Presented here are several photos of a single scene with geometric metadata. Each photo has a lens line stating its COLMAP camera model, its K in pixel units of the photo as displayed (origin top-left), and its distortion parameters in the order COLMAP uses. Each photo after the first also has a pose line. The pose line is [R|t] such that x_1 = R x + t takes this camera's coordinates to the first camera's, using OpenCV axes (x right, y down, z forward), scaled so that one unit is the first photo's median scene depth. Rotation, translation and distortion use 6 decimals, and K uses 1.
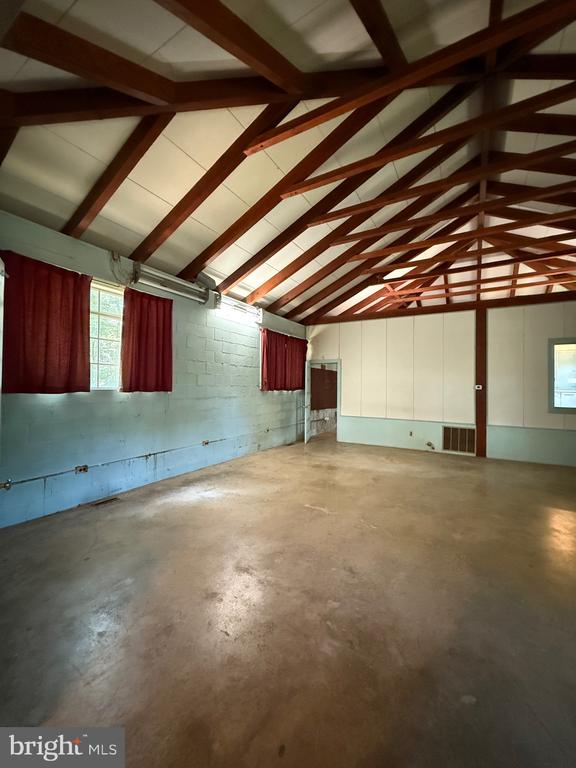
lens RADIAL K [[308.0, 0, 292.4], [0, 308.0, 380.5], [0, 0, 1]] dist [0.013669, -0.001193]
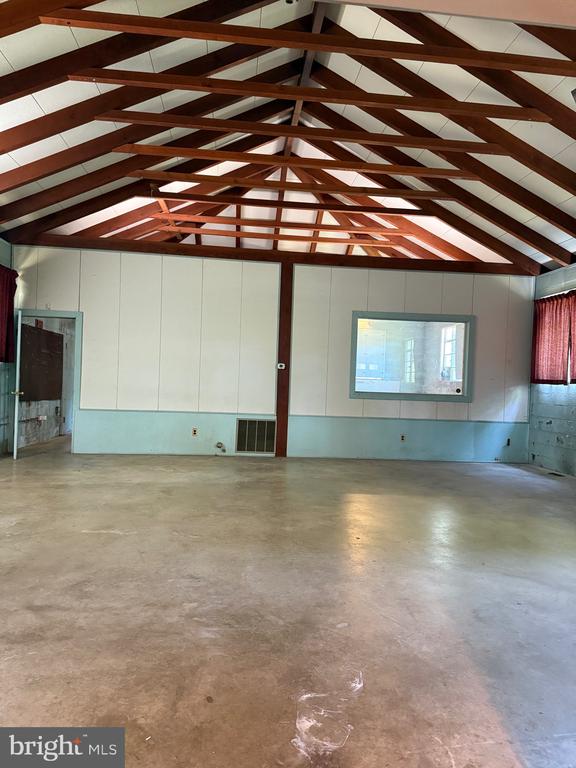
lens RADIAL K [[523.9, 0, 291.0], [0, 523.9, 381.7], [0, 0, 1]] dist [0.055234, -0.005377]
pose [[0.817472, 0.013562, 0.575809, -0.117456], [-0.036929, 0.998900, 0.028901, 0.021953], [-0.574783, -0.044890, 0.817073, -0.066031]]
